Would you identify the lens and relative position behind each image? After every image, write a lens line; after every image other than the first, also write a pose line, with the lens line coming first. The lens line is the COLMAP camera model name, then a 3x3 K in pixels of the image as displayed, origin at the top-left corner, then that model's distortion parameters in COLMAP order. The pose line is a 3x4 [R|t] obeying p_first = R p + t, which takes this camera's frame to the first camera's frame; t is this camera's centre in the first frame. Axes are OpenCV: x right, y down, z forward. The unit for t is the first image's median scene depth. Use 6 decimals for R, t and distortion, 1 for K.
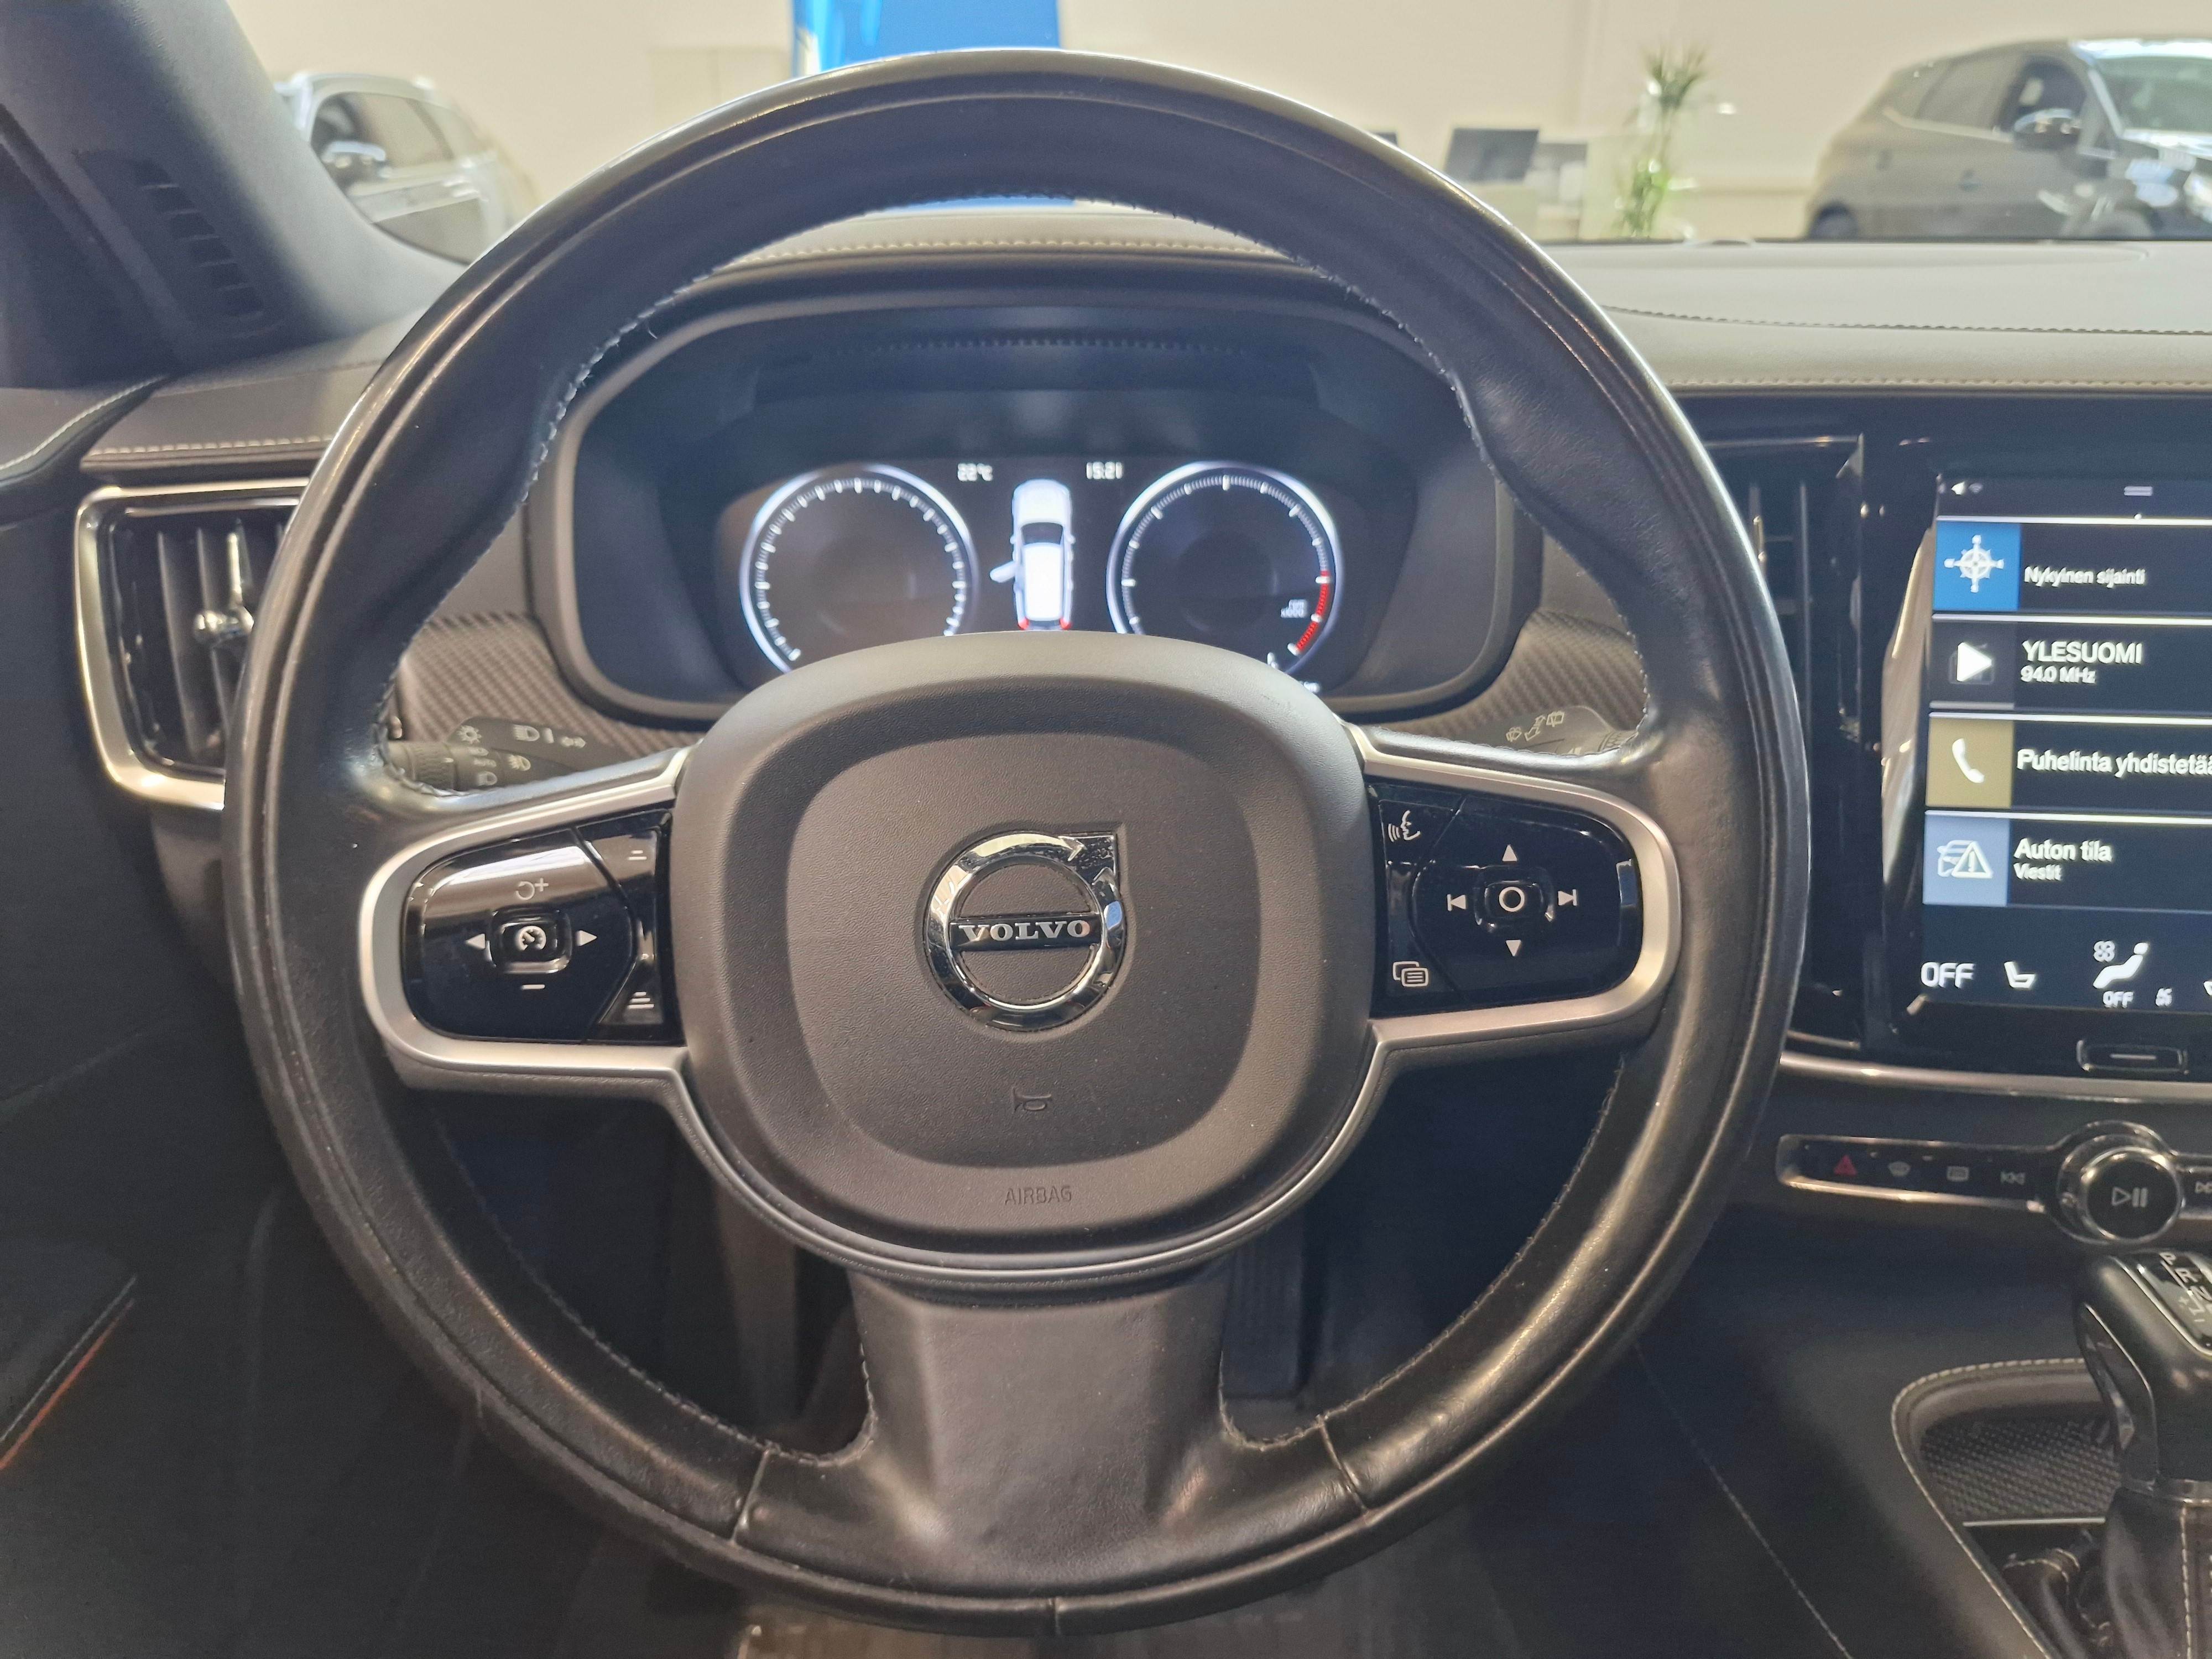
lens RADIAL K [[1509.6, 0, 1106.0], [0, 1509.6, 829.5], [0, 0, 1]] dist [0.068549, -0.163218]
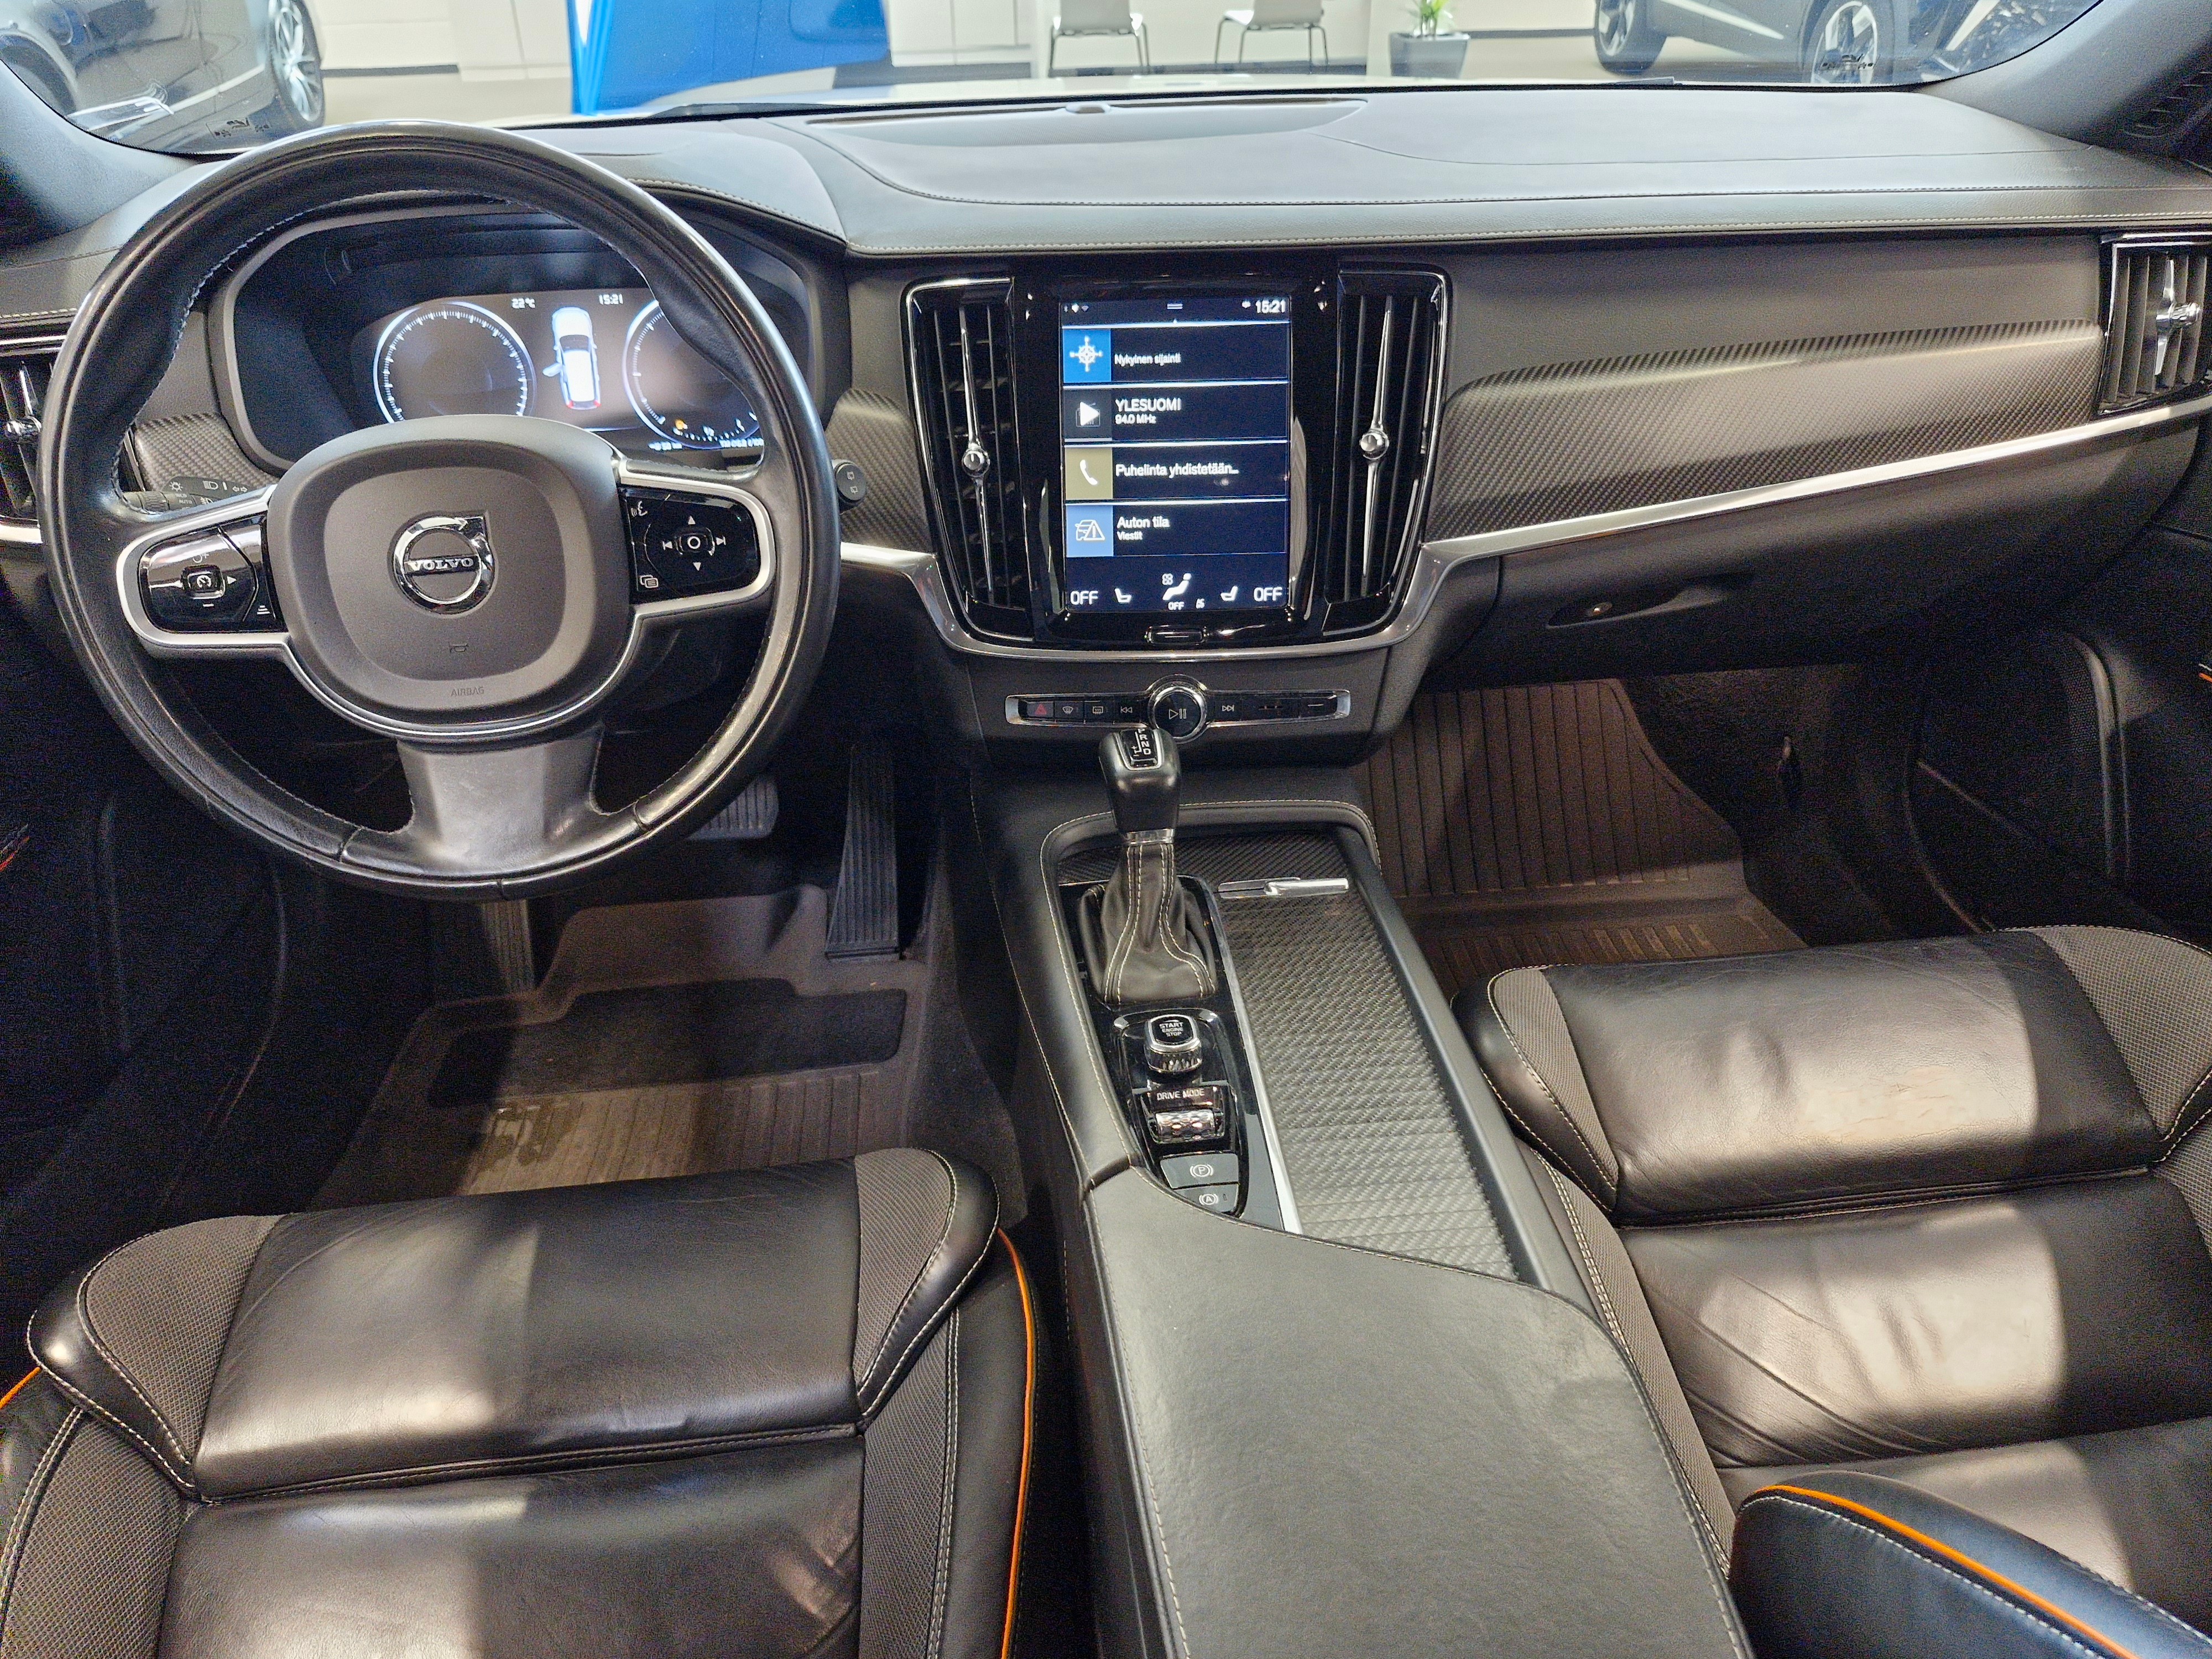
lens RADIAL K [[1459.3, 0, 1107.0], [0, 1459.3, 842.1], [0, 0, 1]] dist [0.004163, -0.034669]
pose [[0.994187, -0.058478, 0.090407, 0.419210], [0.042343, 0.984348, 0.171074, 0.088342], [-0.098996, -0.166252, 0.981101, -0.727427]]
